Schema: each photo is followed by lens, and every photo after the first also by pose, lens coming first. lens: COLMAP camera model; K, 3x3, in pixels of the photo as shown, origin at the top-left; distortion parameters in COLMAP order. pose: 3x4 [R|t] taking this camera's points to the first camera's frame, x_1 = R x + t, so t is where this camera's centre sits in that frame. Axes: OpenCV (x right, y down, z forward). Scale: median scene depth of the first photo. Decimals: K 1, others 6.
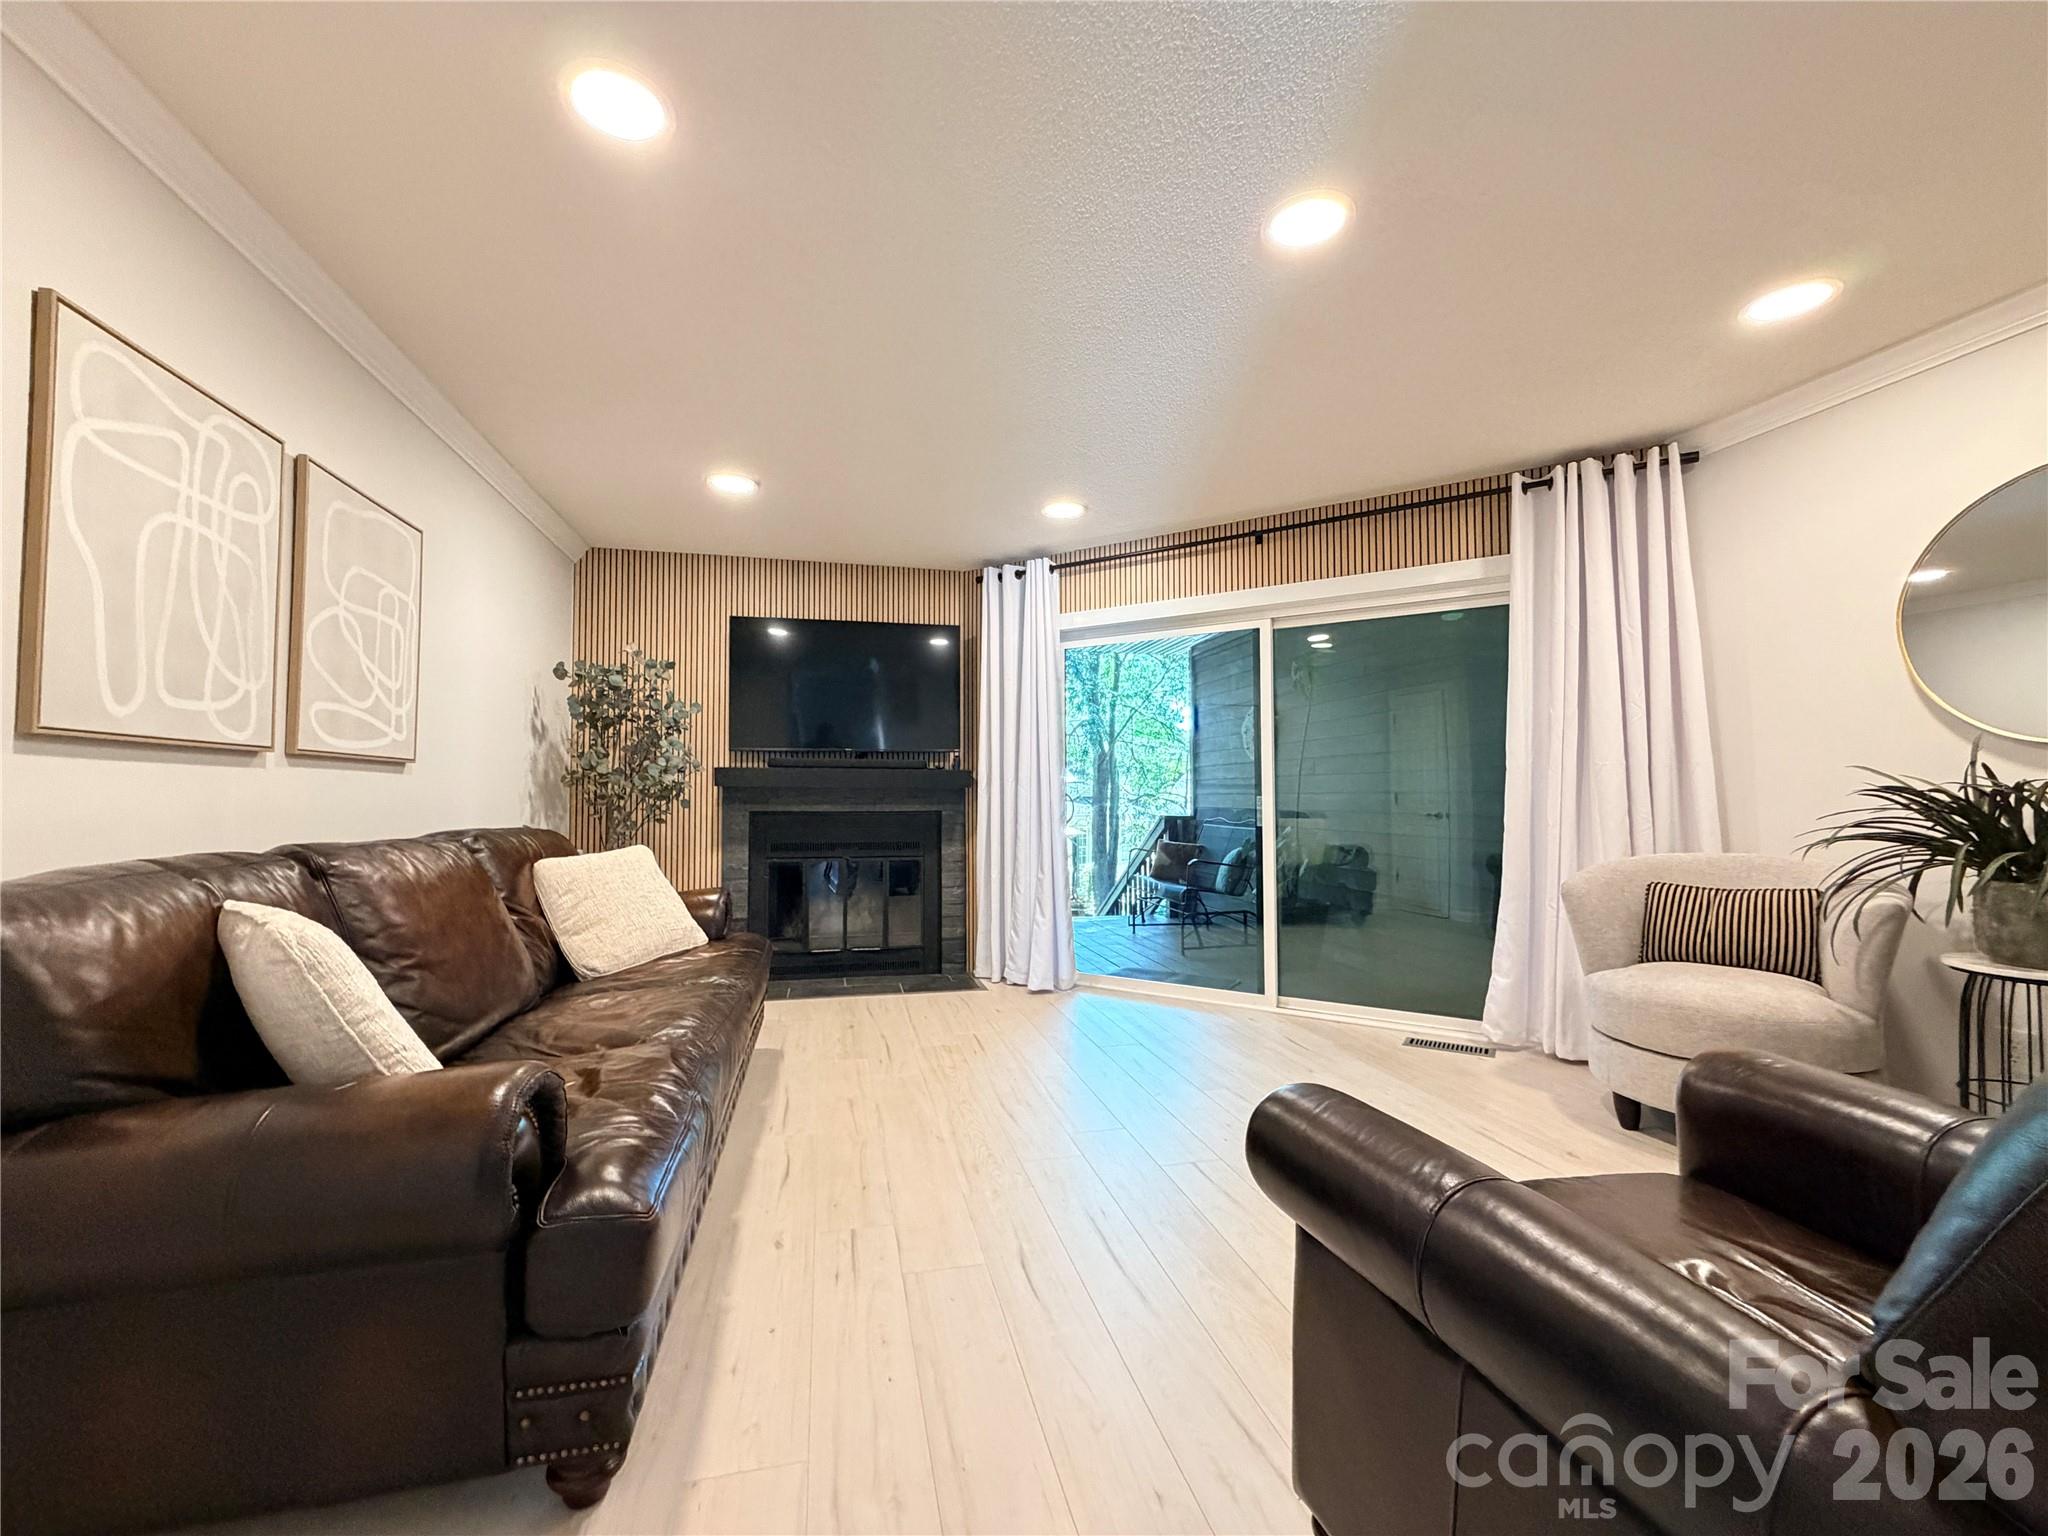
lens RADIAL K [[817.2, 0, 1008.2], [0, 817.2, 763.4], [0, 0, 1]] dist [-0.000736, 0.000333]
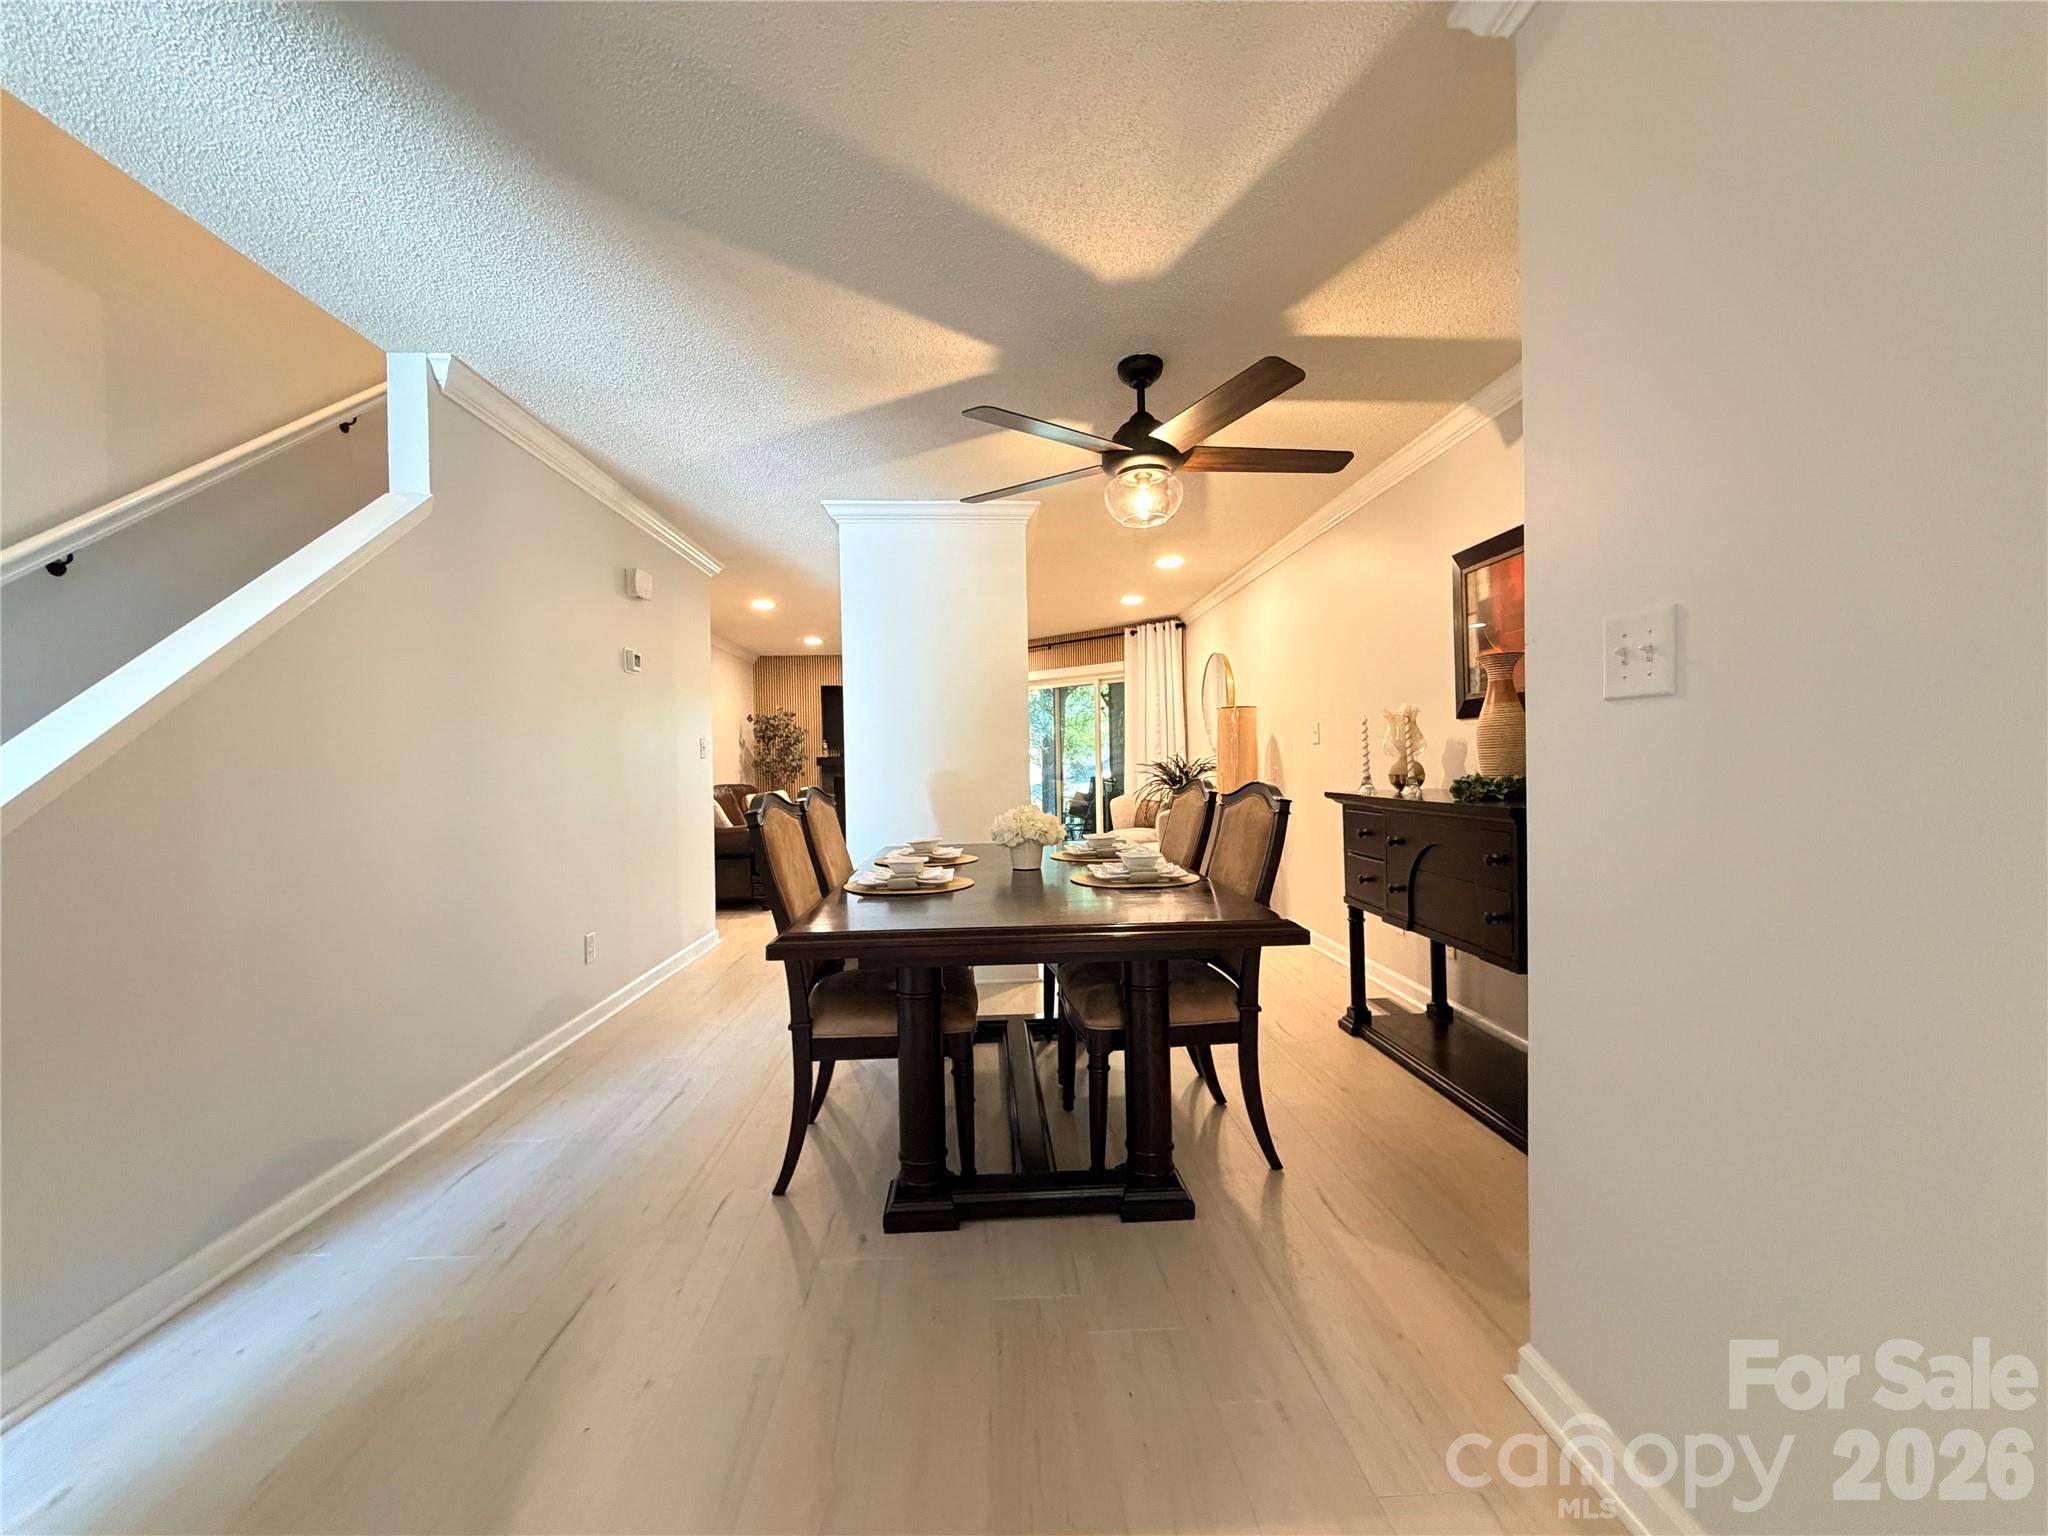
lens RADIAL K [[817.2, 0, 1017.4], [0, 817.2, 763.9], [0, 0, 1]] dist [-0.000736, 0.000333]
pose [[0.985620, -0.021957, -0.167546, 0.692348], [0.030369, 0.998395, 0.047810, -0.083712], [0.166228, -0.052210, 0.984704, -1.373906]]
